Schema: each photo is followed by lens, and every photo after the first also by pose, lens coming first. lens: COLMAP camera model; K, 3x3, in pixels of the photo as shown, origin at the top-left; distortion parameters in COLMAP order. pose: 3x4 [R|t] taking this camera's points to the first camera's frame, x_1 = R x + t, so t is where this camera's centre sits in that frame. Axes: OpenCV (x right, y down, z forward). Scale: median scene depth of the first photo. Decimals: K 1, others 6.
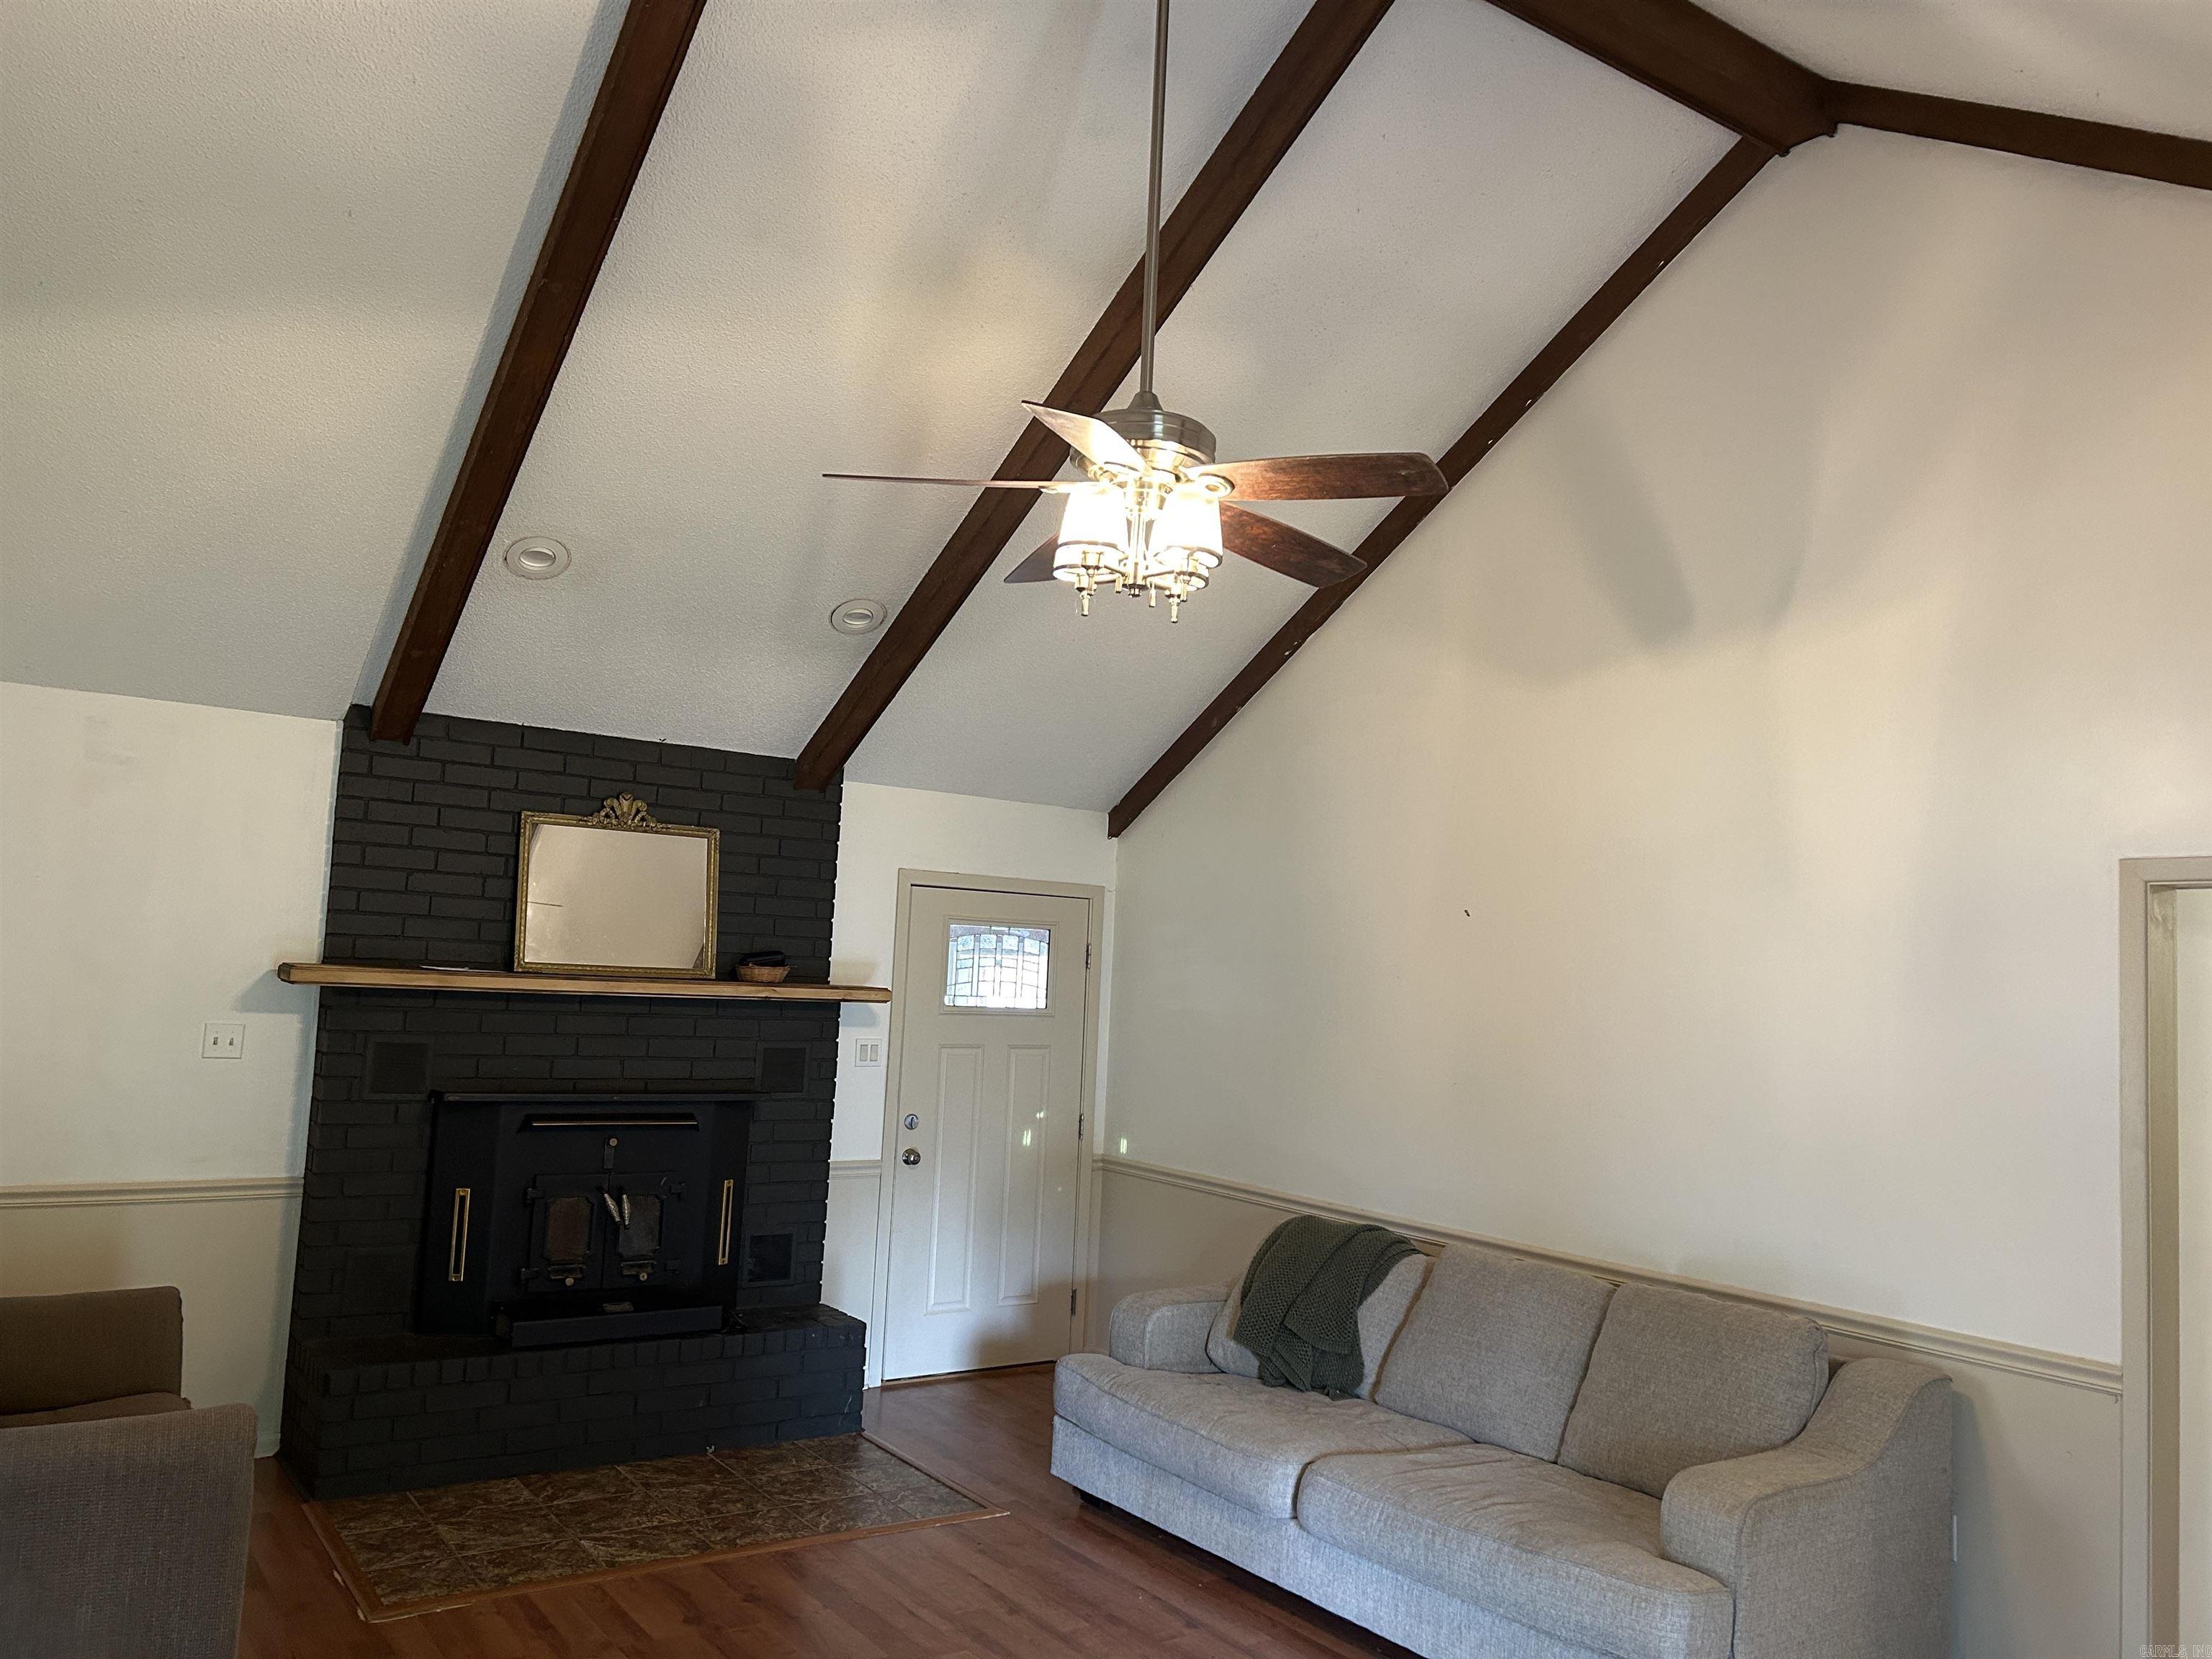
lens RADIAL K [[1689.7, 0, 1106.6], [0, 1689.7, 852.4], [0, 0, 1]] dist [0.129116, -0.168912]
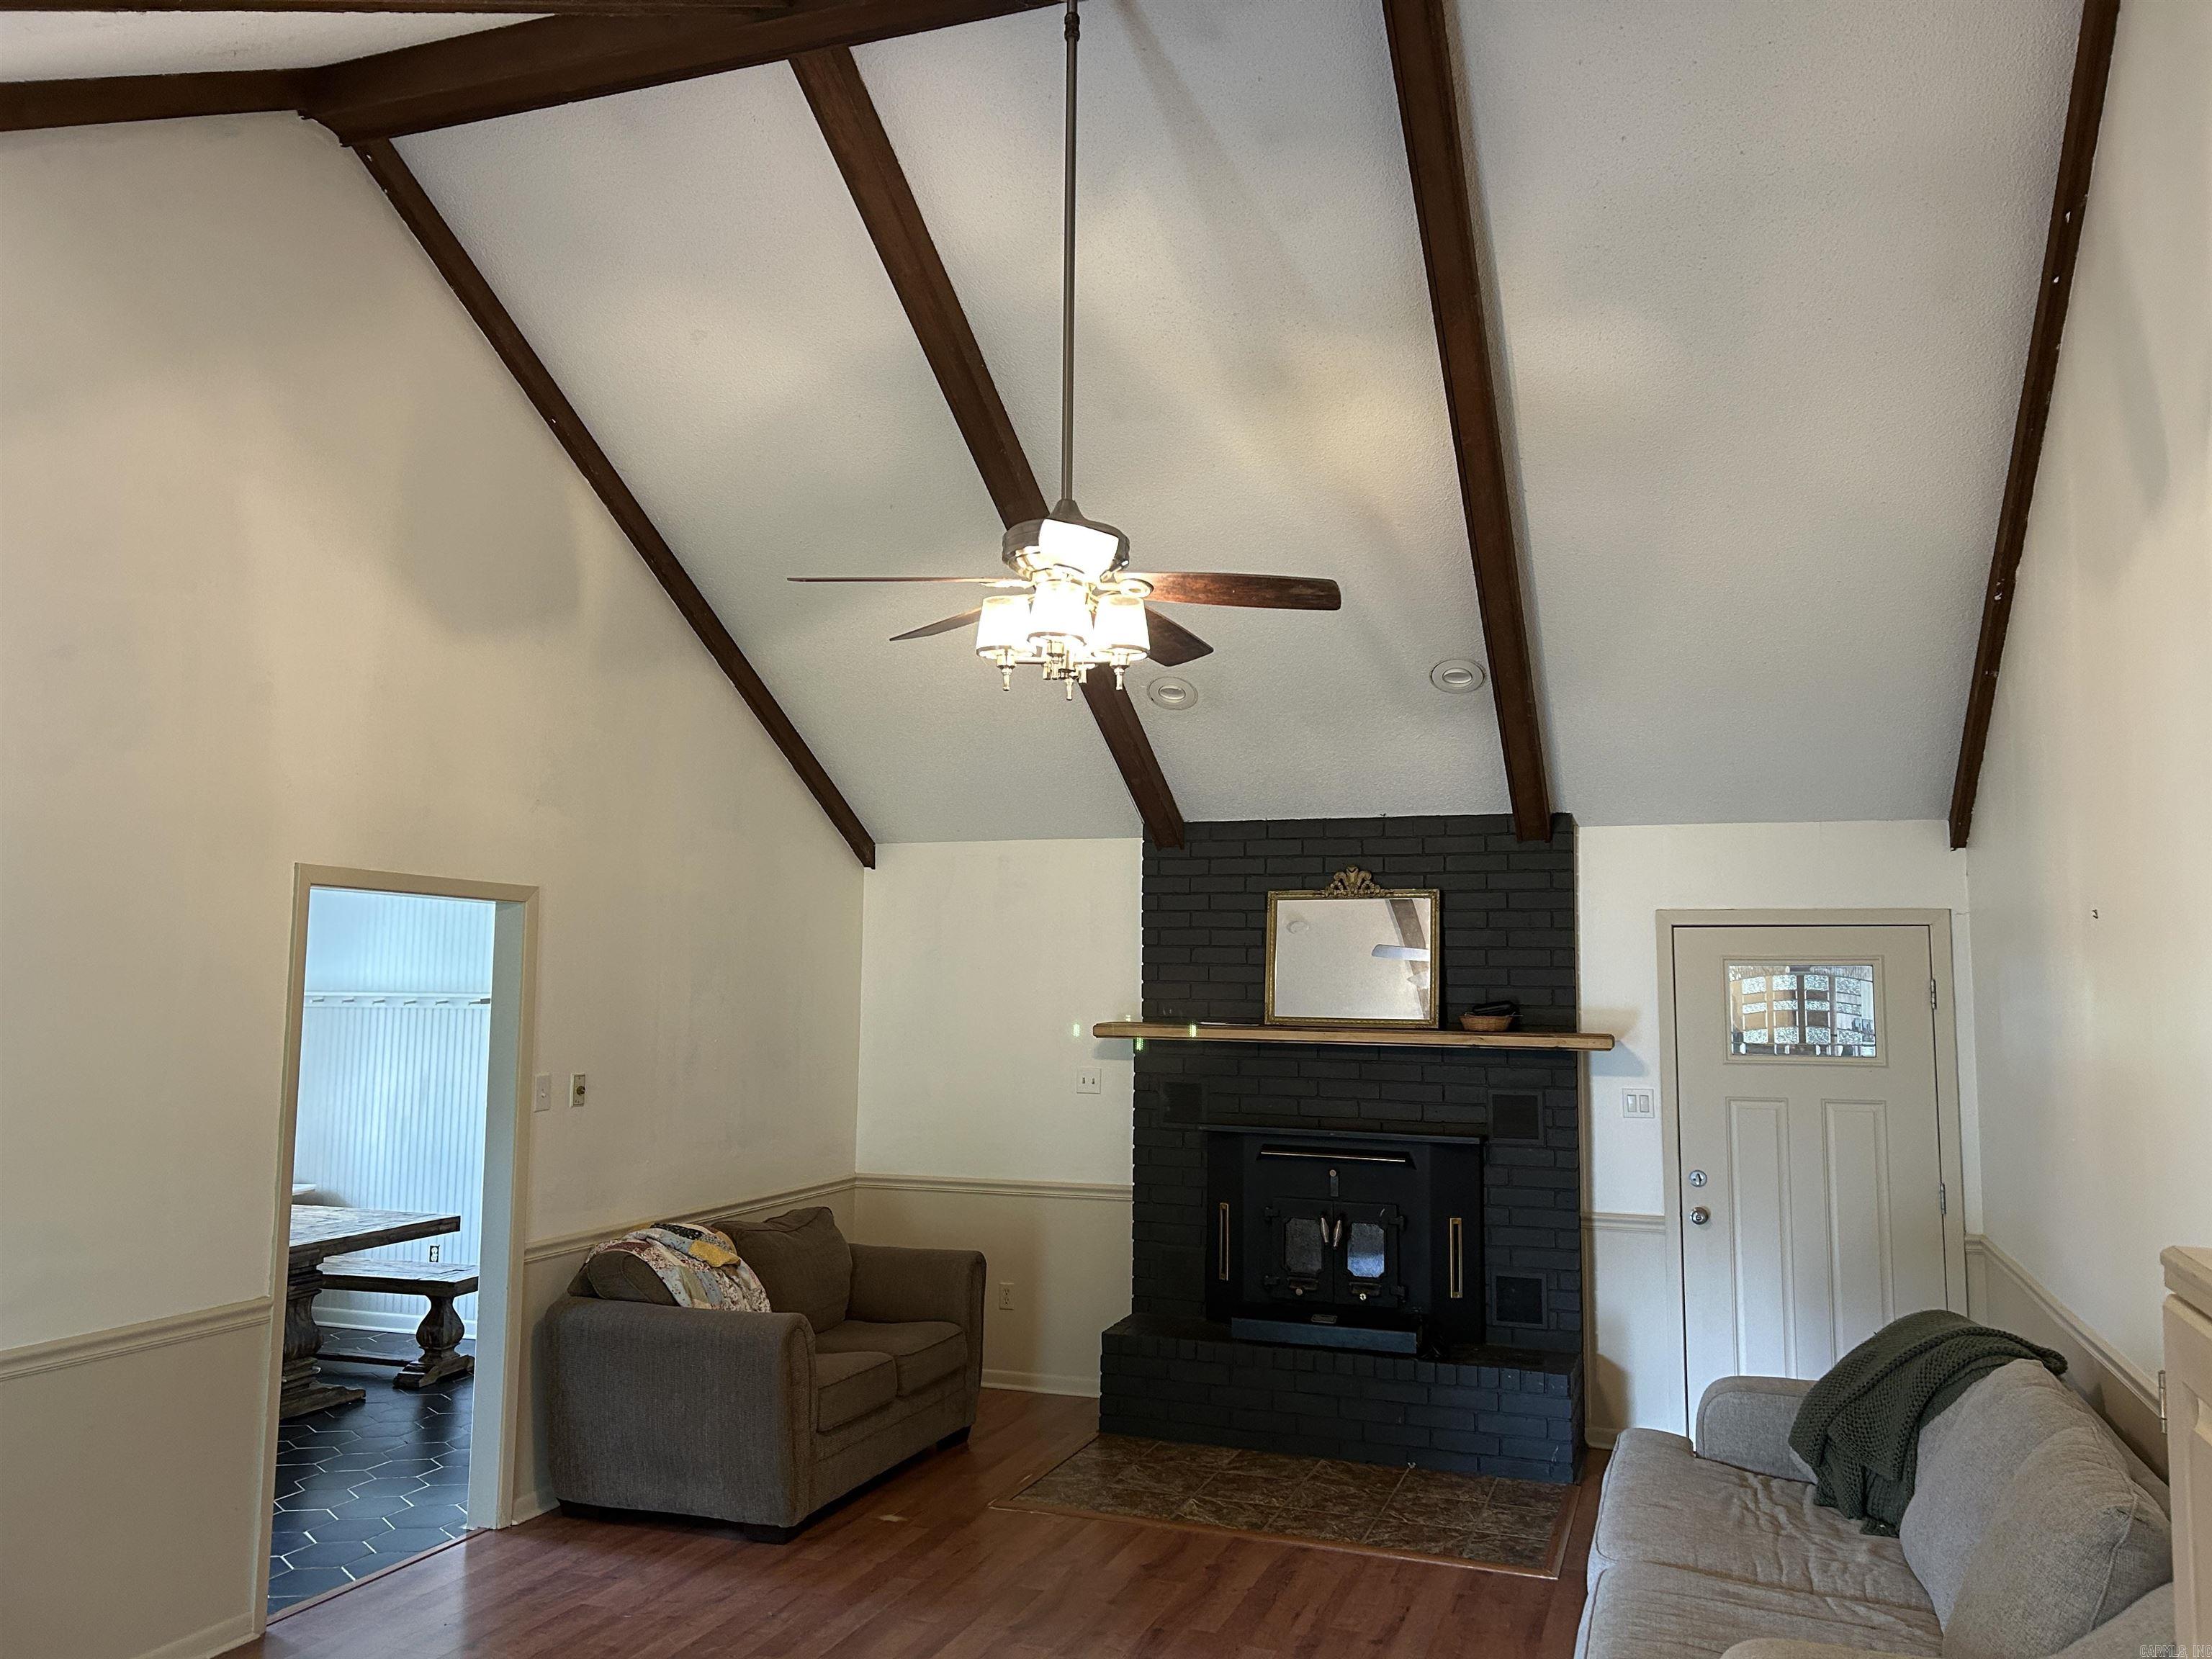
lens RADIAL K [[1689.7, 0, 1106.6], [0, 1689.7, 852.4], [0, 0, 1]] dist [0.129116, -0.168912]
pose [[0.583236, -0.109608, -0.804874, 0.554271], [0.078396, 0.993824, -0.078531, 0.033352], [0.808511, -0.017297, 0.588227, 0.211831]]
